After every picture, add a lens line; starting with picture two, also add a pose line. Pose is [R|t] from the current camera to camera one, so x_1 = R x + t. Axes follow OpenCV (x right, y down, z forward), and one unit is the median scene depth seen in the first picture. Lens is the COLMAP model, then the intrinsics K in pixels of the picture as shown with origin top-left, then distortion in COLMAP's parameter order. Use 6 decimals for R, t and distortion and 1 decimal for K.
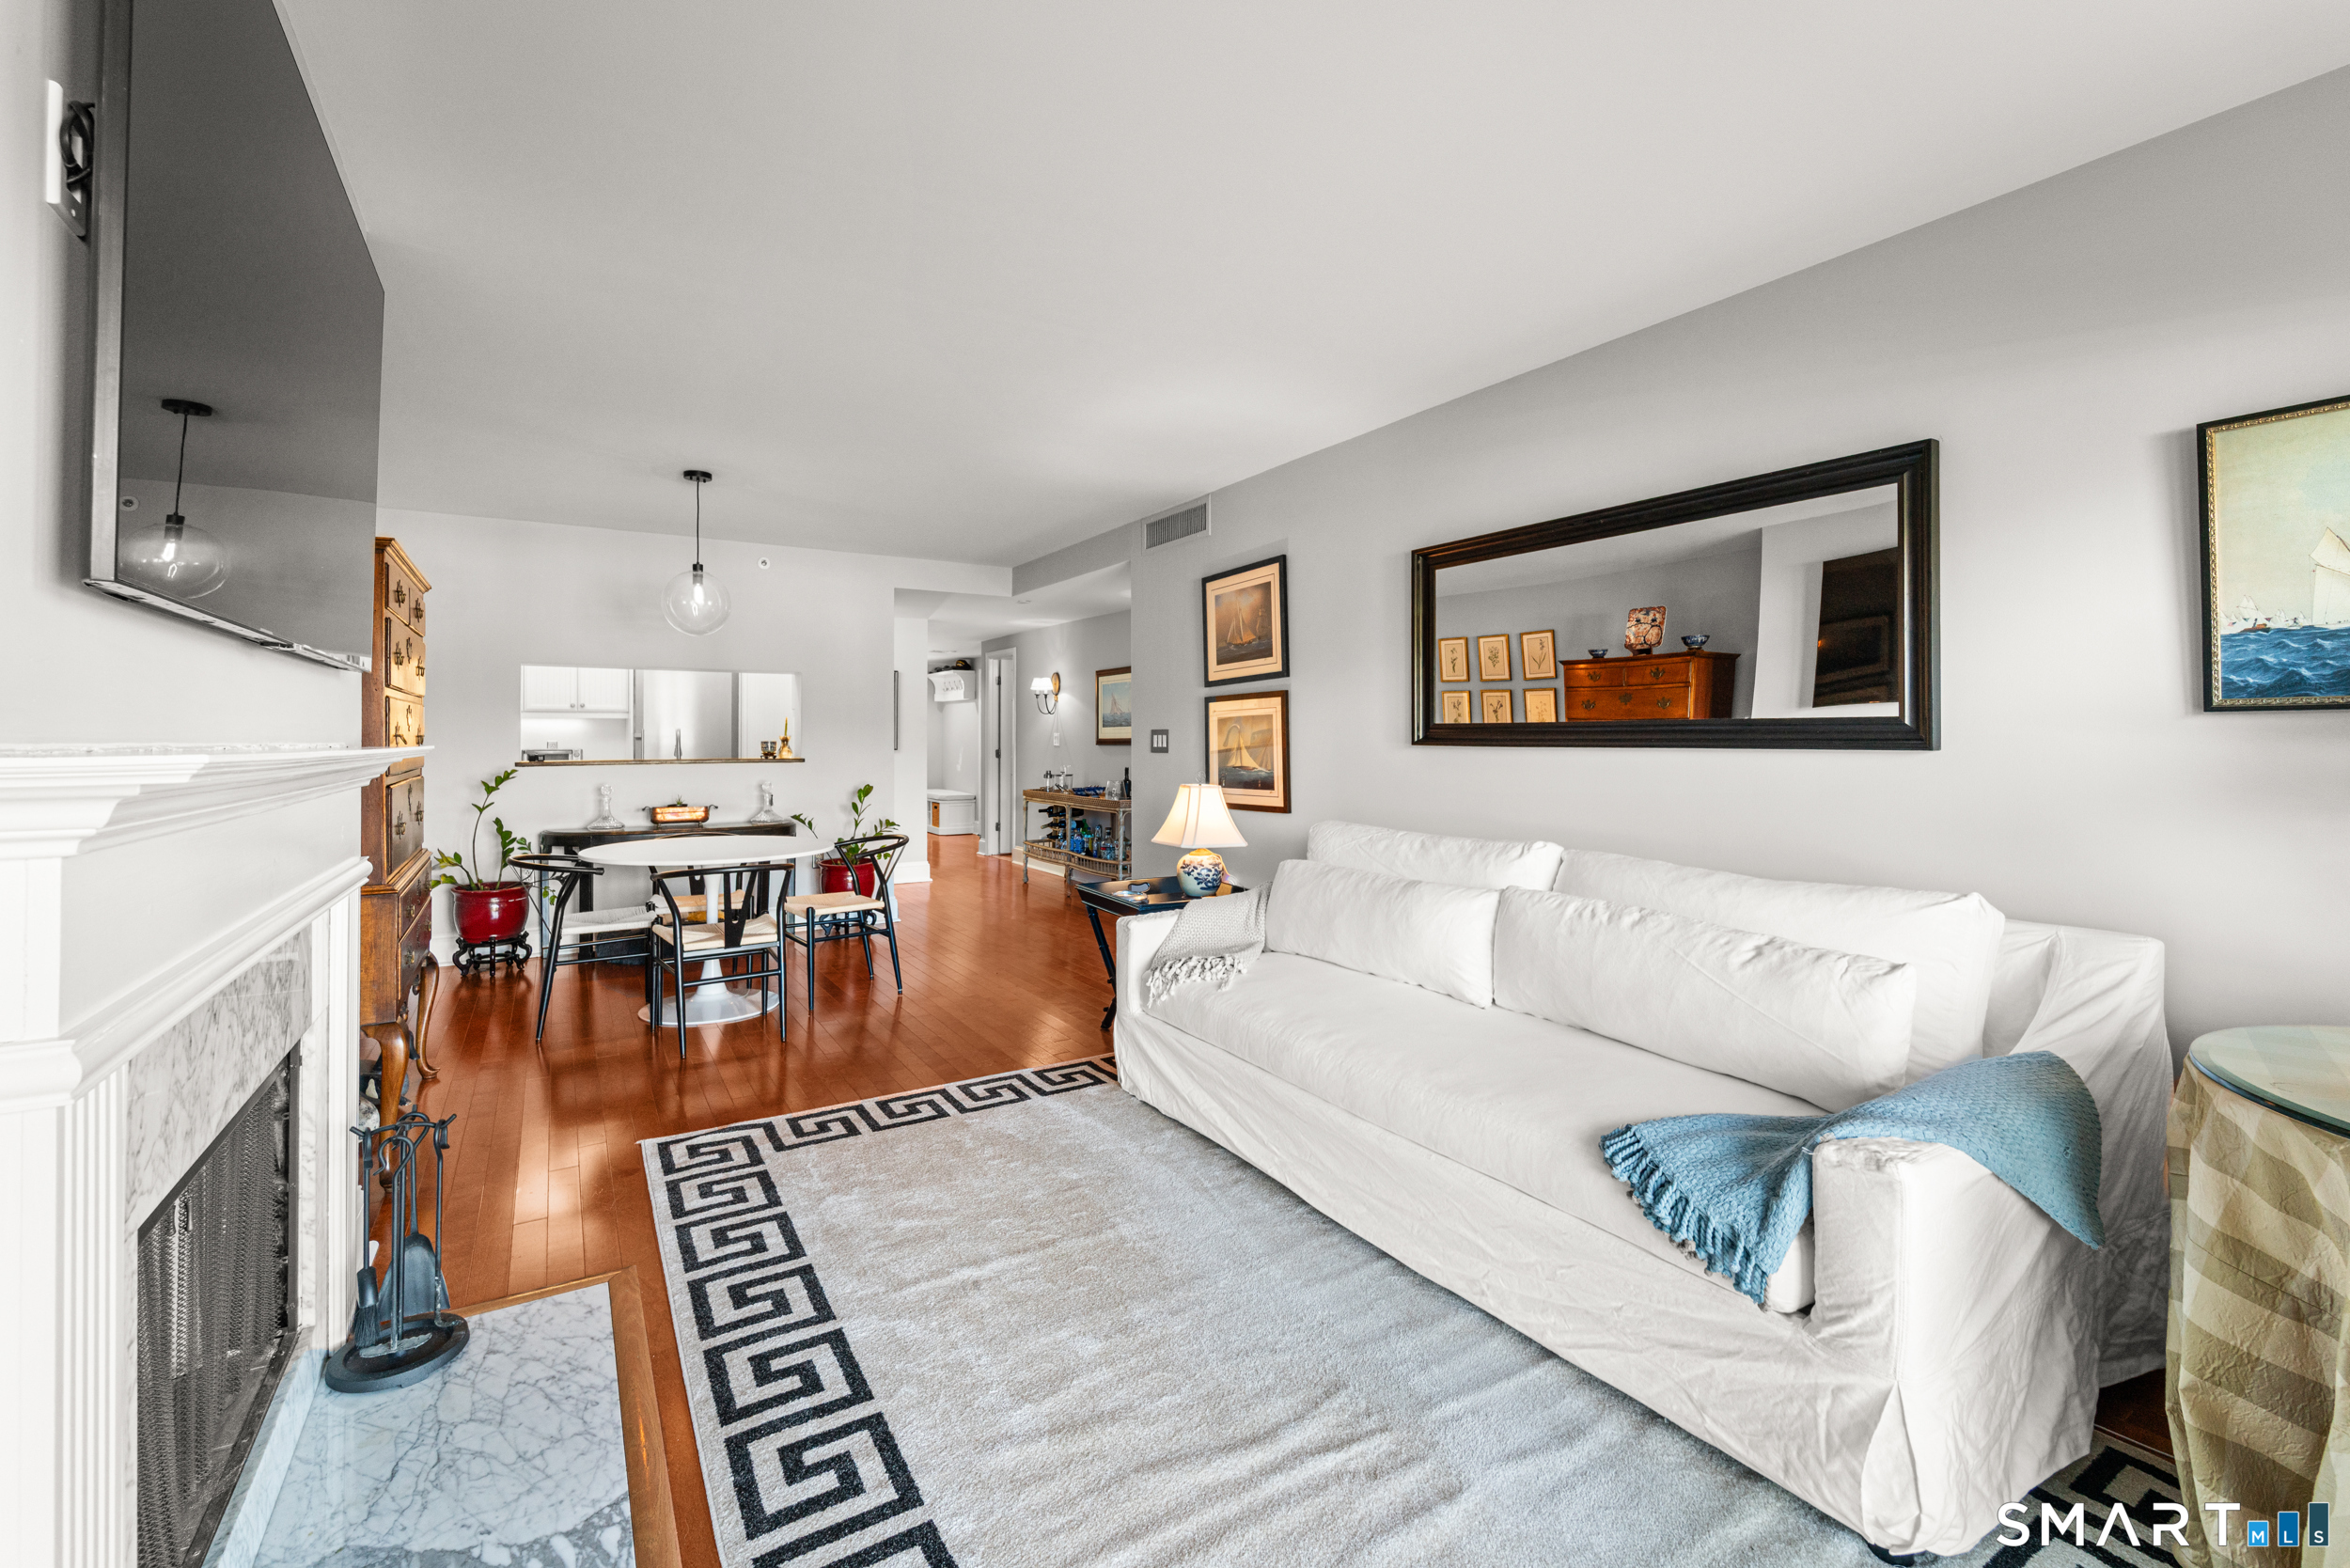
lens RADIAL K [[975.5, 0, 1146.5], [0, 975.5, 736.4], [0, 0, 1]] dist [0.000961, -0.000179]
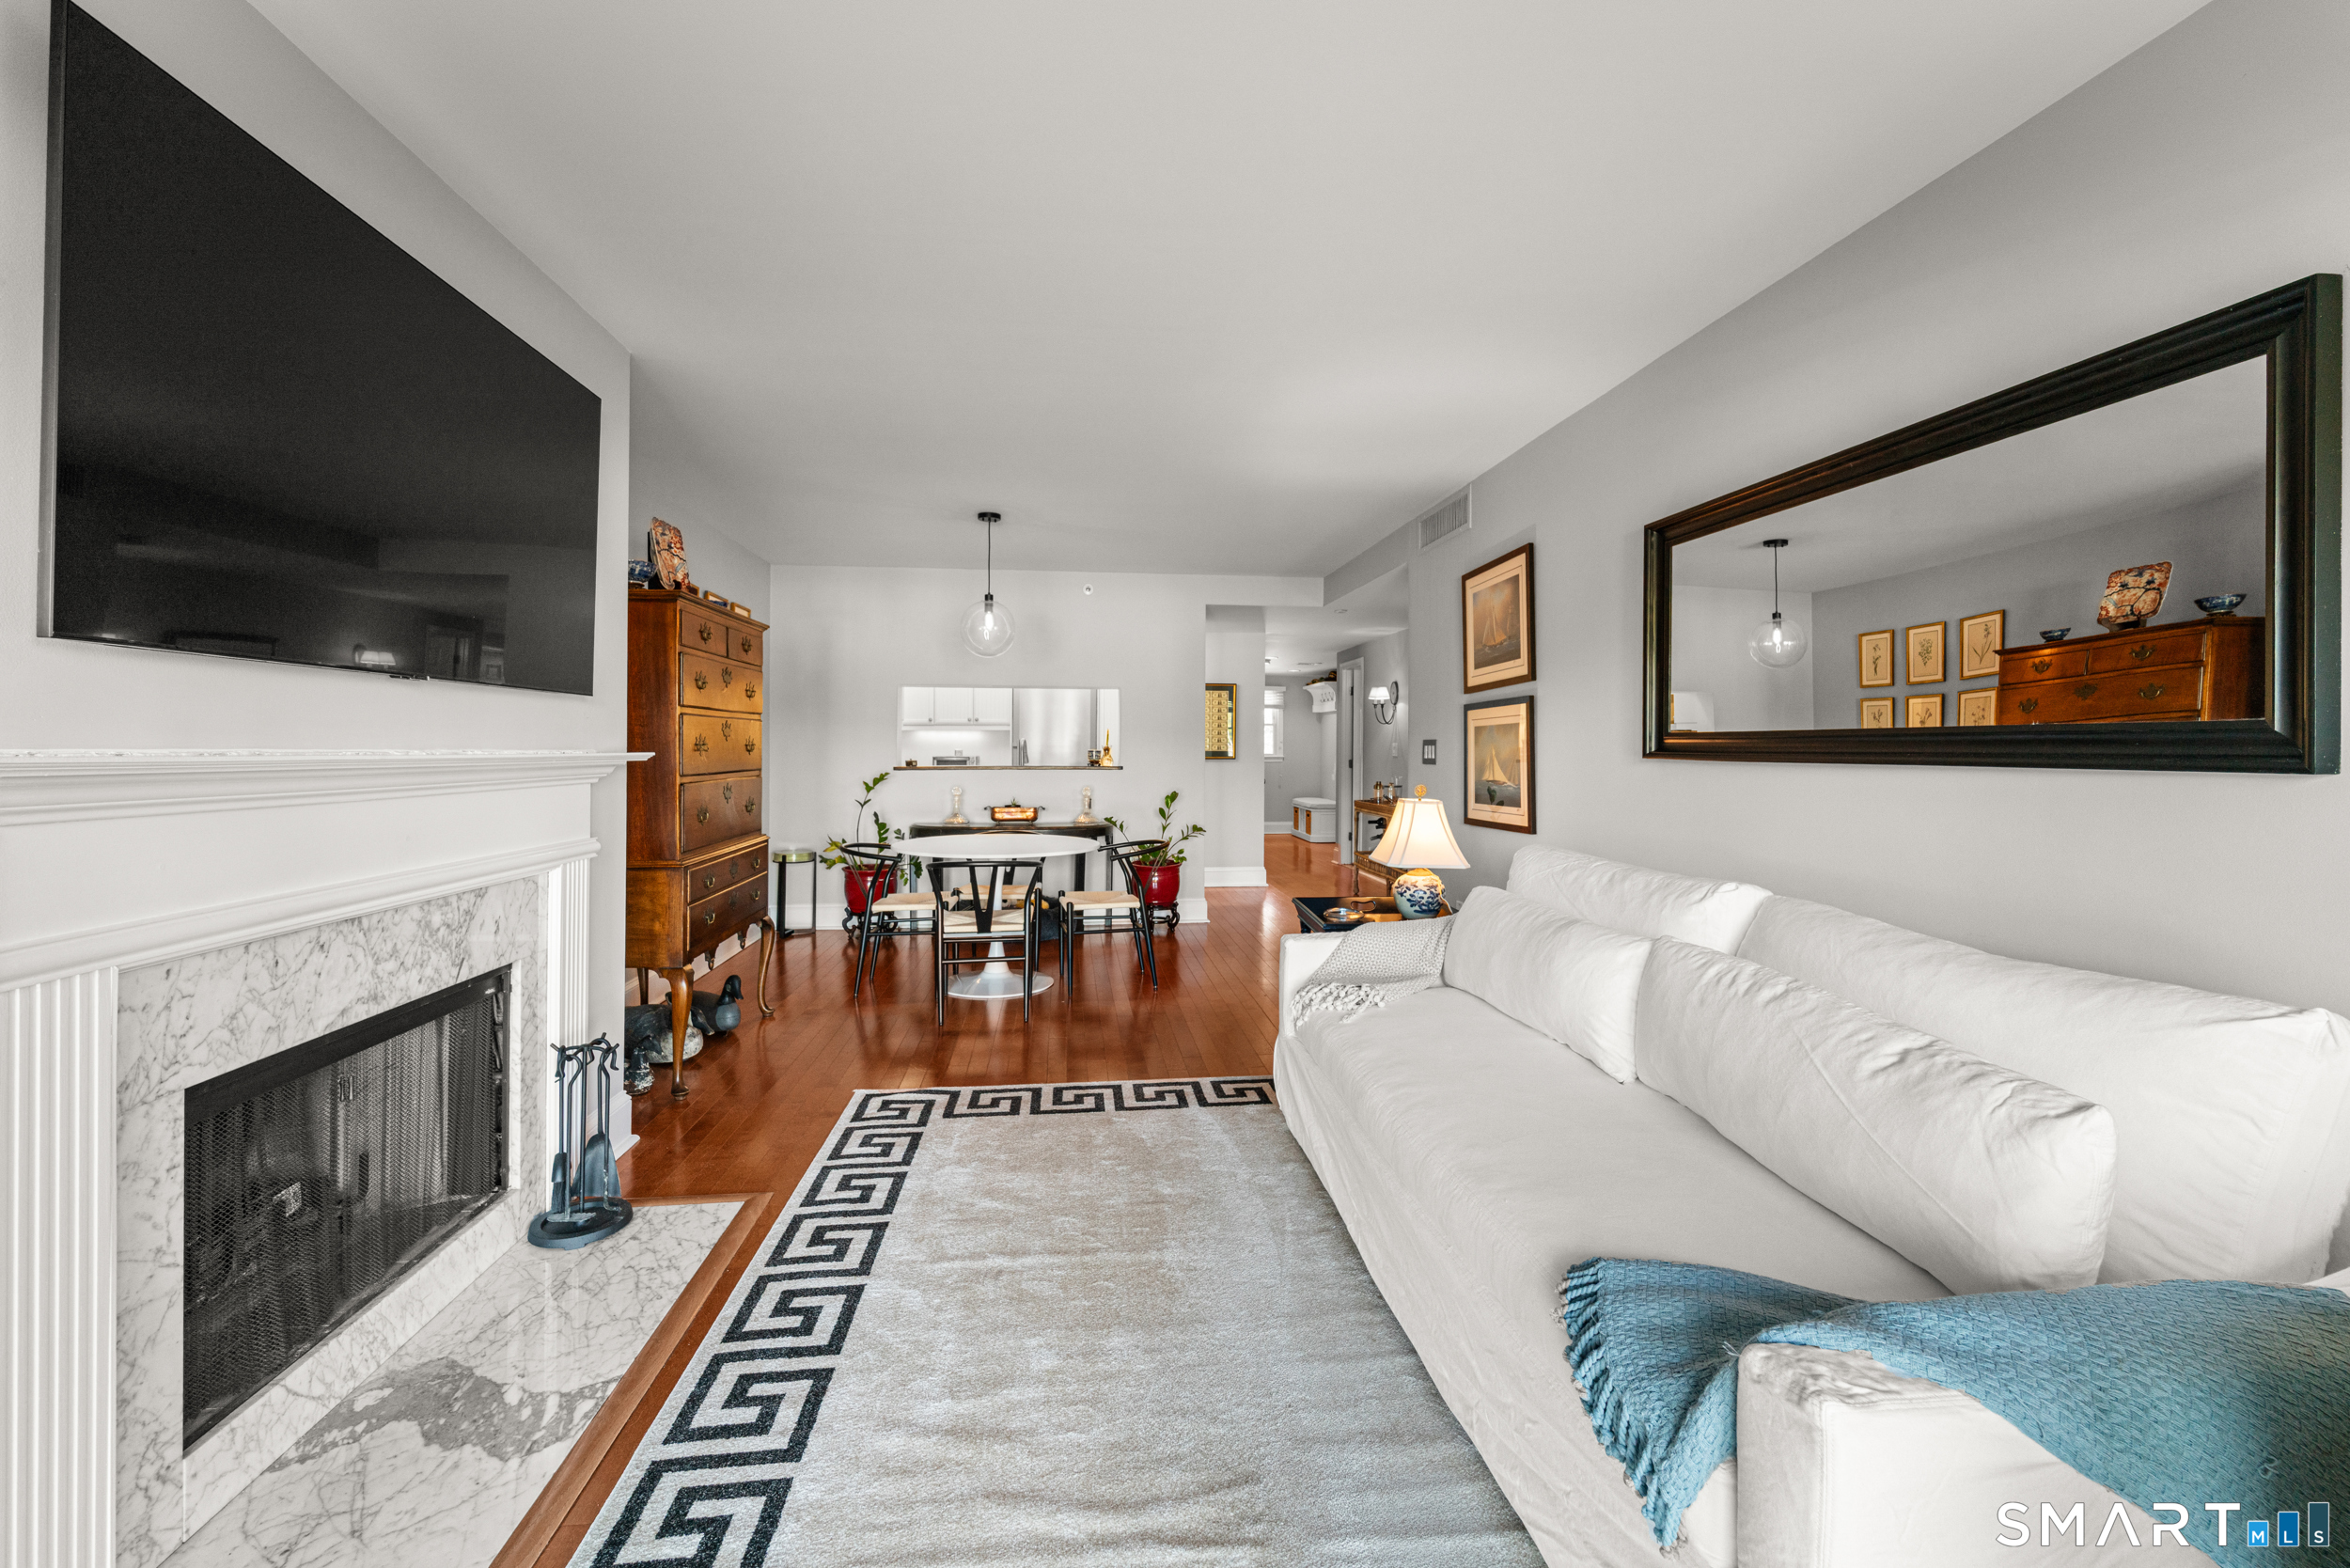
lens RADIAL K [[952.9, 0, 1179.5], [0, 952.9, 750.8], [0, 0, 1]] dist [0.001284, -0.000211]
pose [[0.912268, 0.005046, -0.409563, 0.244013], [-0.002928, 0.999979, 0.005797, -0.001566], [0.409584, -0.004089, 0.912263, 0.090905]]
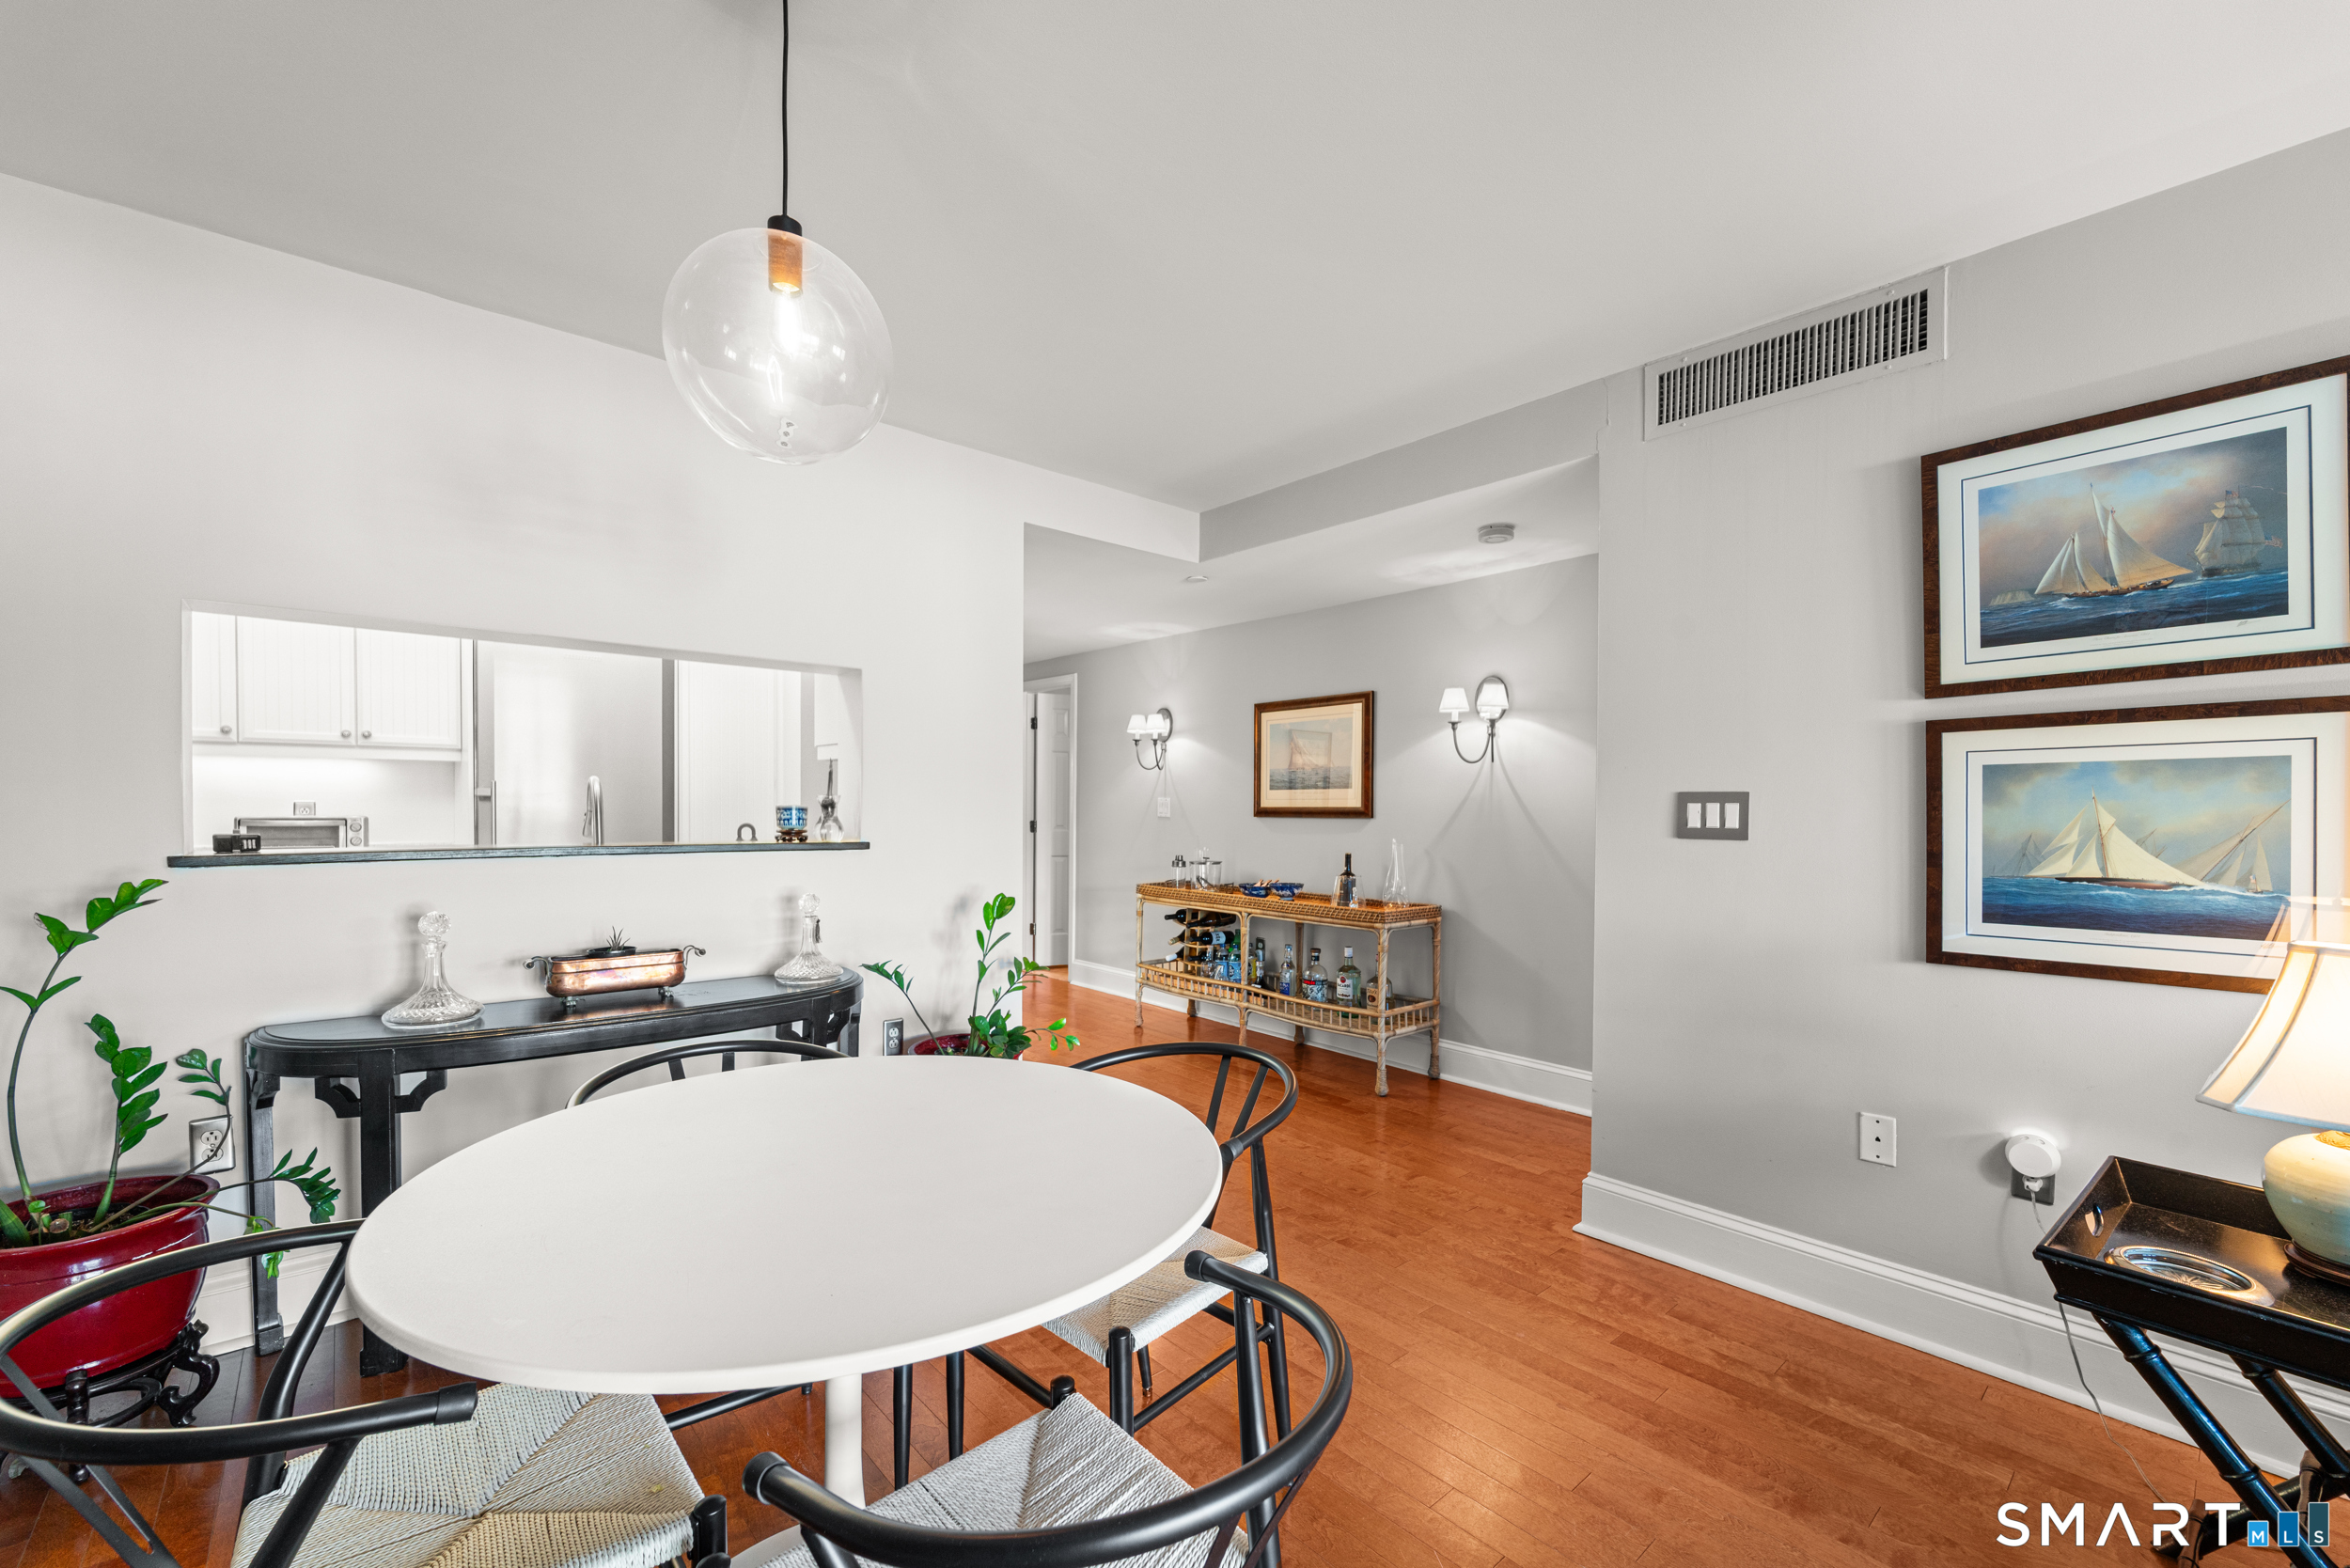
lens RADIAL K [[948.7, 0, 1174.8], [0, 948.7, 832.5], [0, 0, 1]] dist [-0.001832, -0.000450]
pose [[0.984025, 0.005121, 0.177958, -0.478180], [-0.010526, 0.999511, 0.029444, 0.003021], [-0.177720, -0.030847, 0.983598, 0.834040]]
